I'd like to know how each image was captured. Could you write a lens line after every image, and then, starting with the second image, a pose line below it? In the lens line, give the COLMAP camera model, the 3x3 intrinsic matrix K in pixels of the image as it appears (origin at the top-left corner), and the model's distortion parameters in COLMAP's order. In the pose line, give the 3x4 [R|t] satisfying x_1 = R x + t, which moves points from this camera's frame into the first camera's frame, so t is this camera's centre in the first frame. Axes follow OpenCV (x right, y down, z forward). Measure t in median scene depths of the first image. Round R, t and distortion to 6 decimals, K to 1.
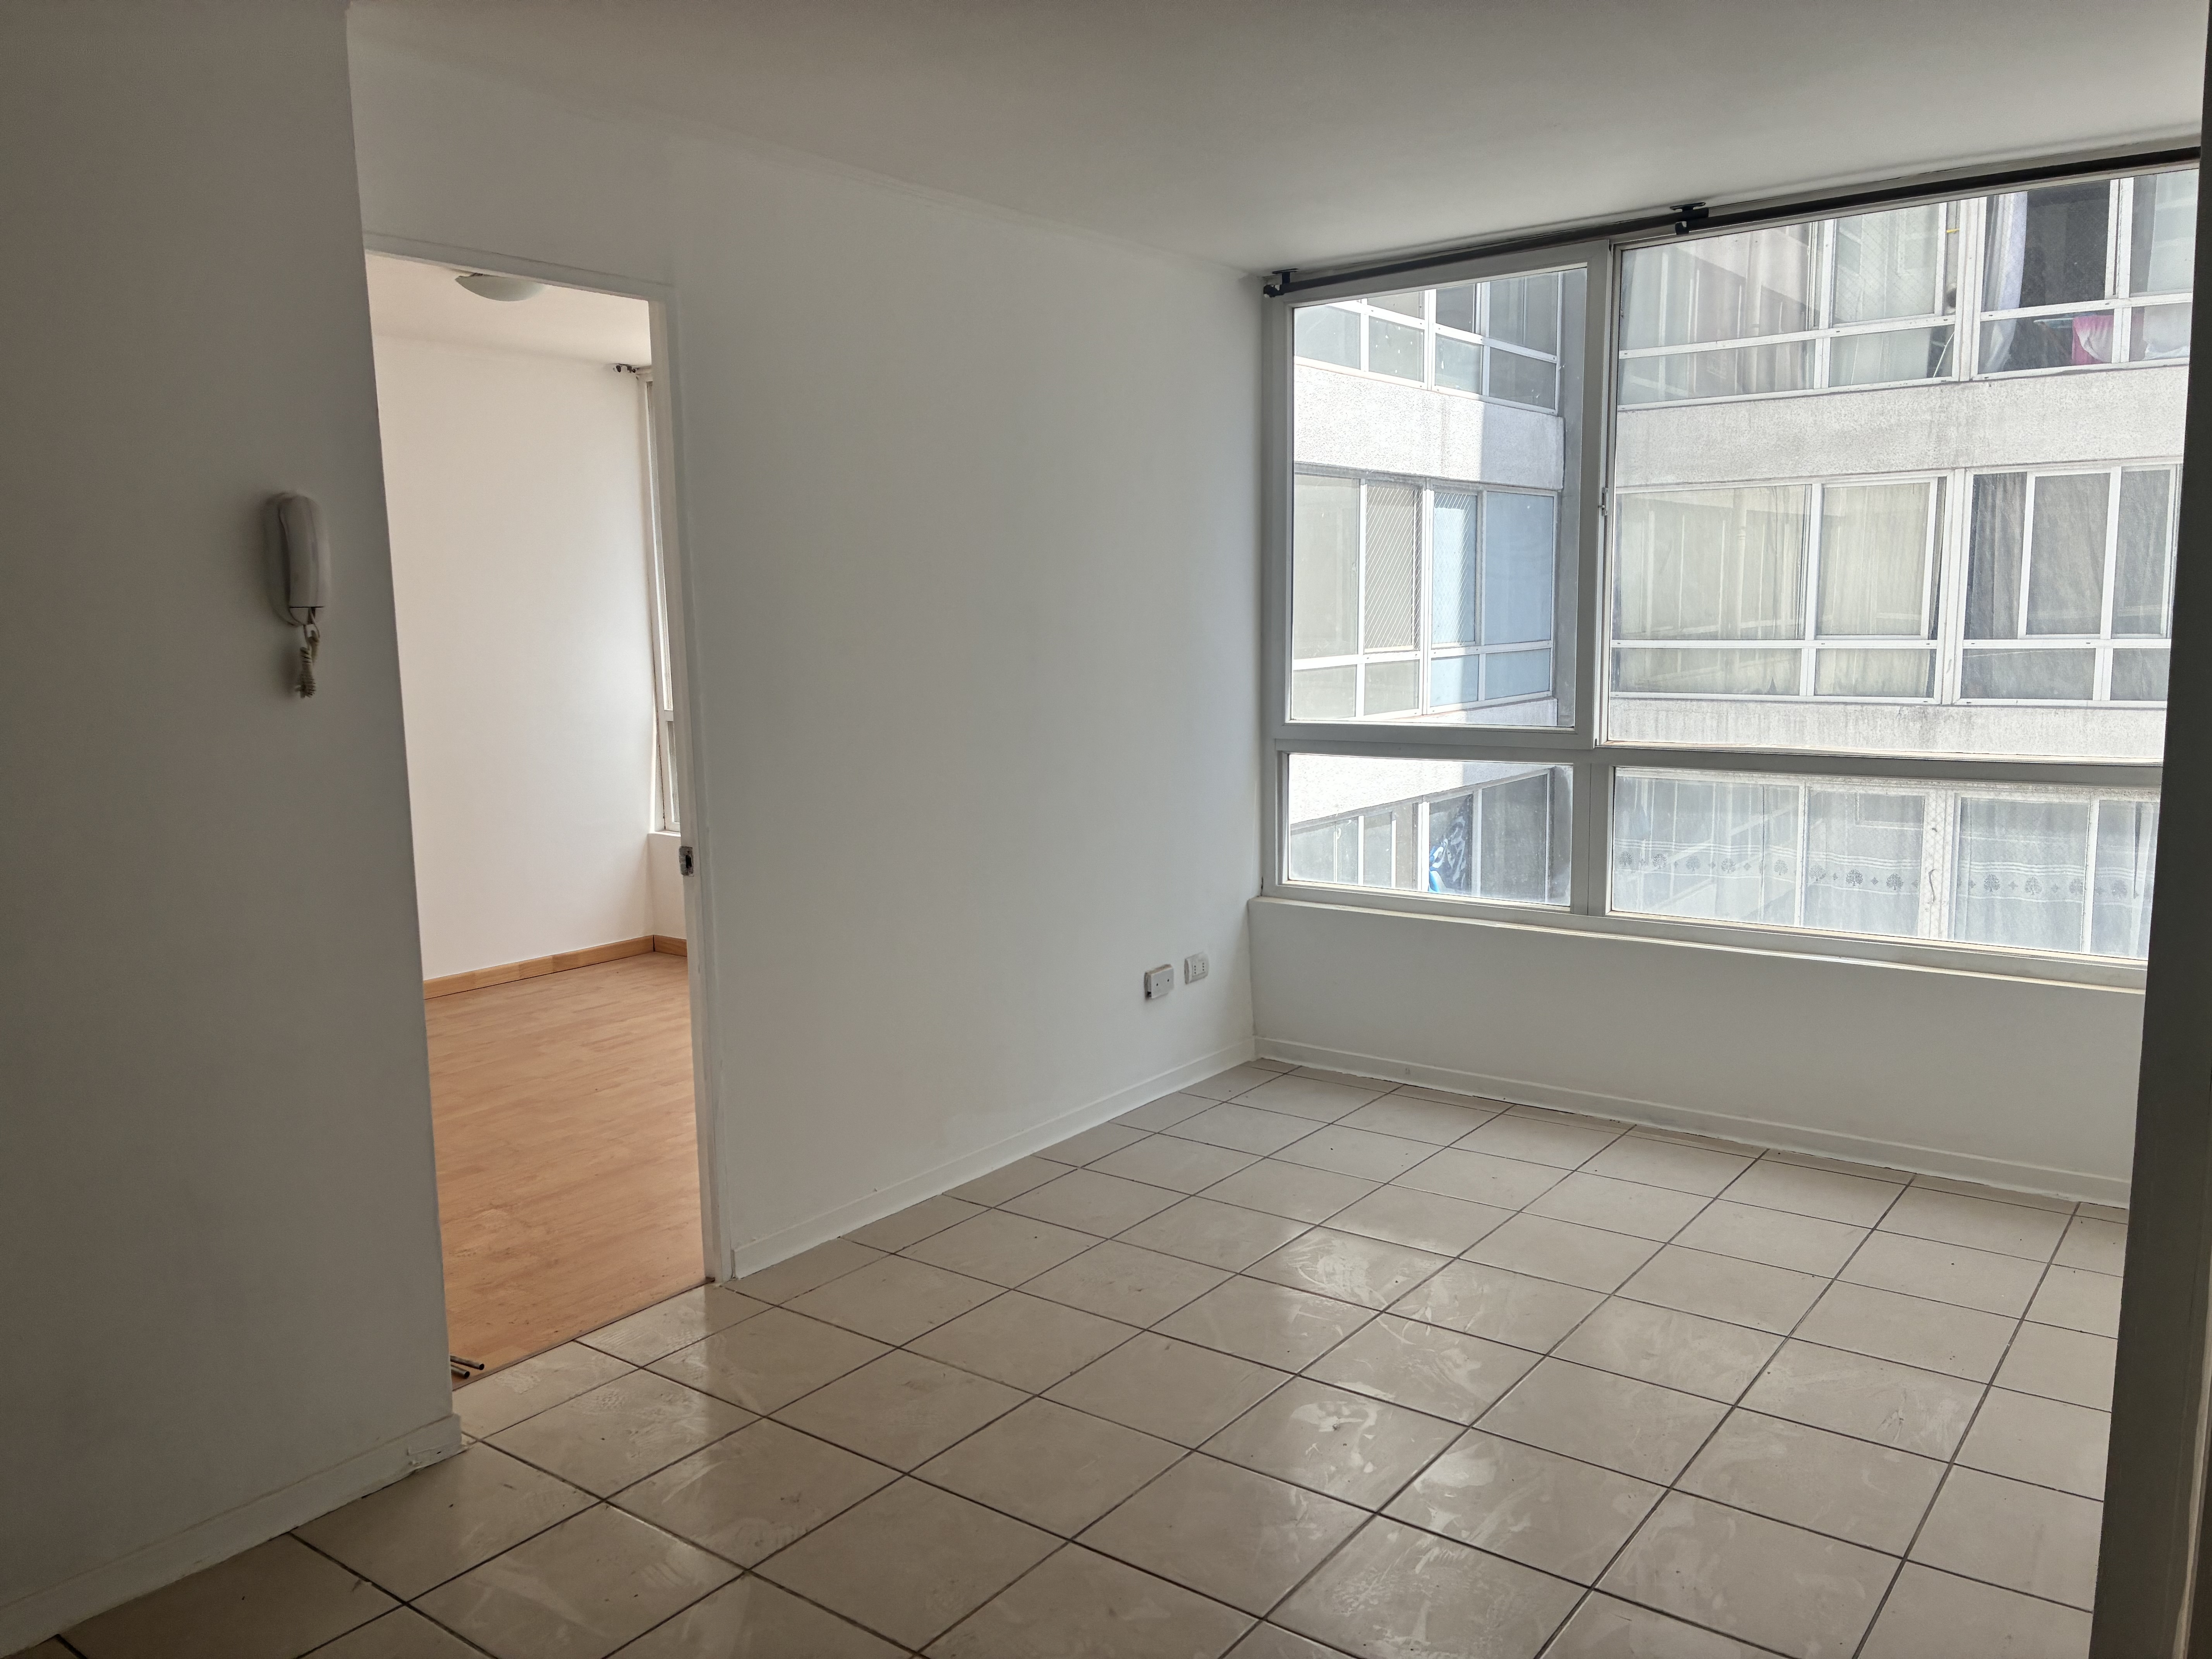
lens RADIAL K [[1652.6, 0, 1091.8], [0, 1652.6, 840.8], [0, 0, 1]] dist [0.077526, -0.090496]
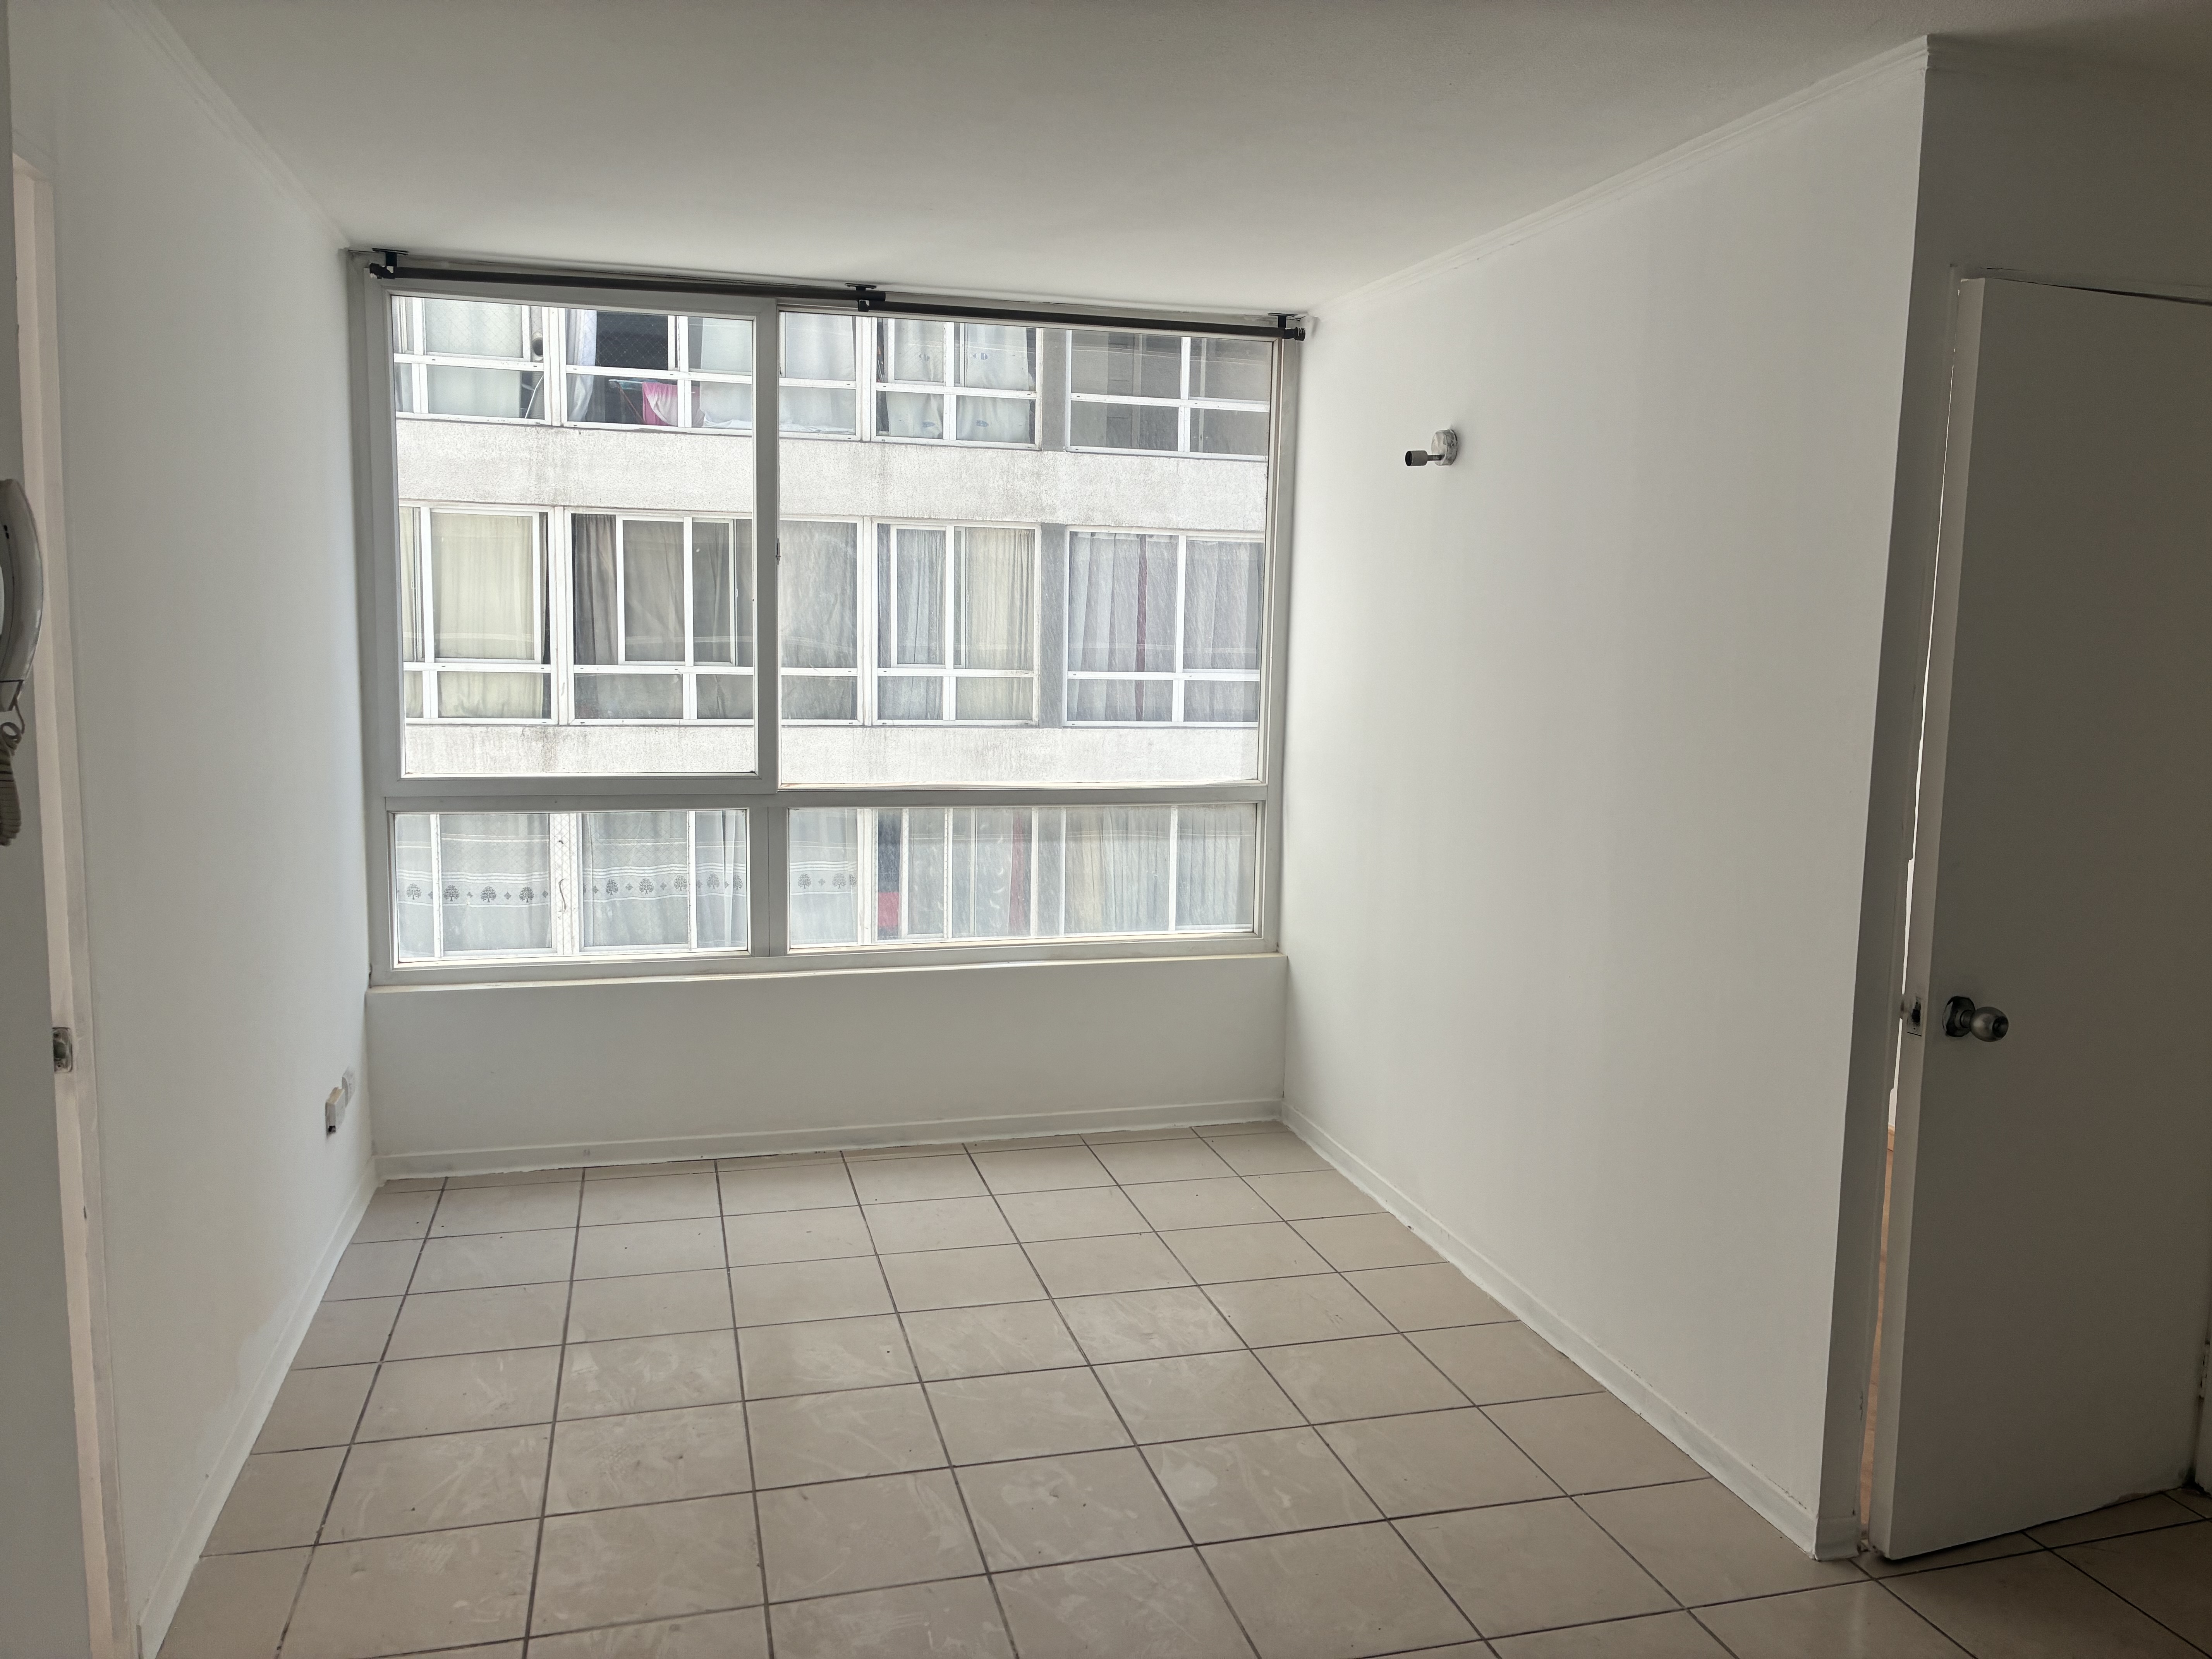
lens RADIAL K [[1671.5, 0, 1103.0], [0, 1671.5, 806.5], [0, 0, 1]] dist [0.039492, -0.034602]
pose [[0.617228, -0.058688, 0.784592, -0.125214], [0.080511, 0.996691, 0.011216, -0.013853], [-0.782654, 0.056245, 0.619910, 0.069967]]
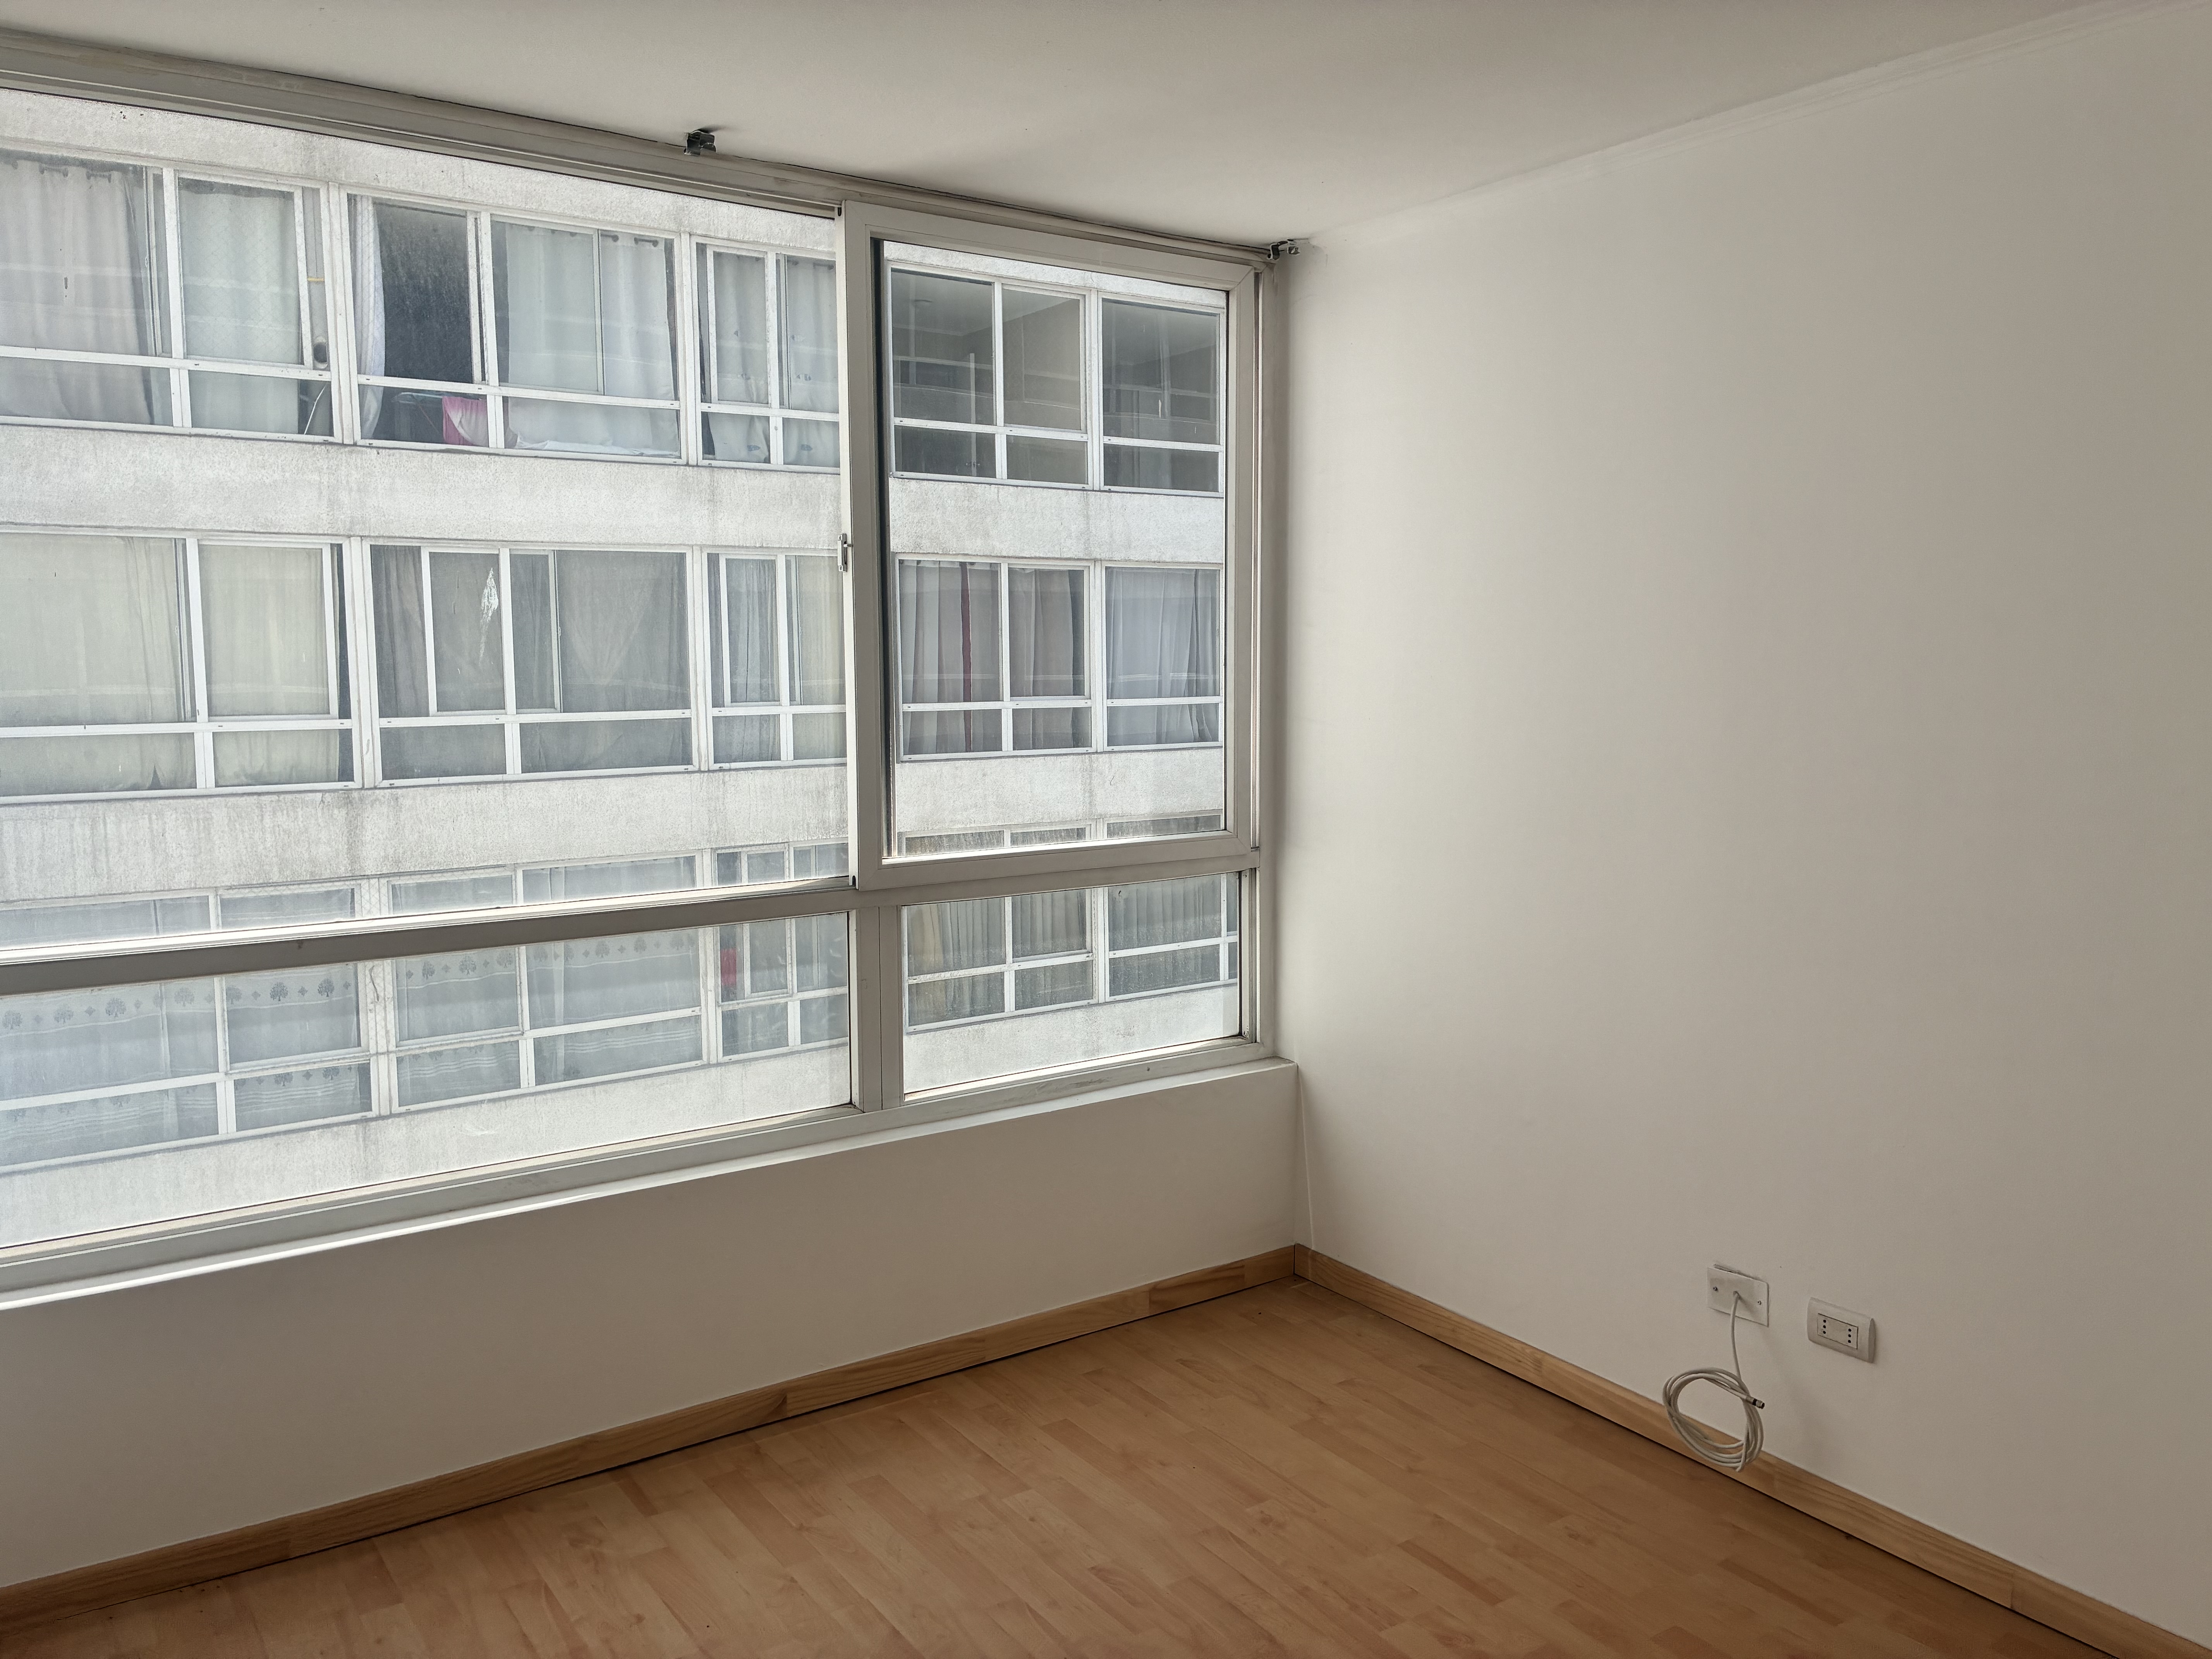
lens RADIAL K [[1671.5, 0, 1103.0], [0, 1671.5, 806.5], [0, 0, 1]] dist [0.039492, -0.034602]
pose [[0.310800, -0.074221, 0.947573, -0.254905], [0.137590, 0.989959, 0.032412, -0.046459], [-0.940464, 0.120303, 0.317892, 0.331422]]
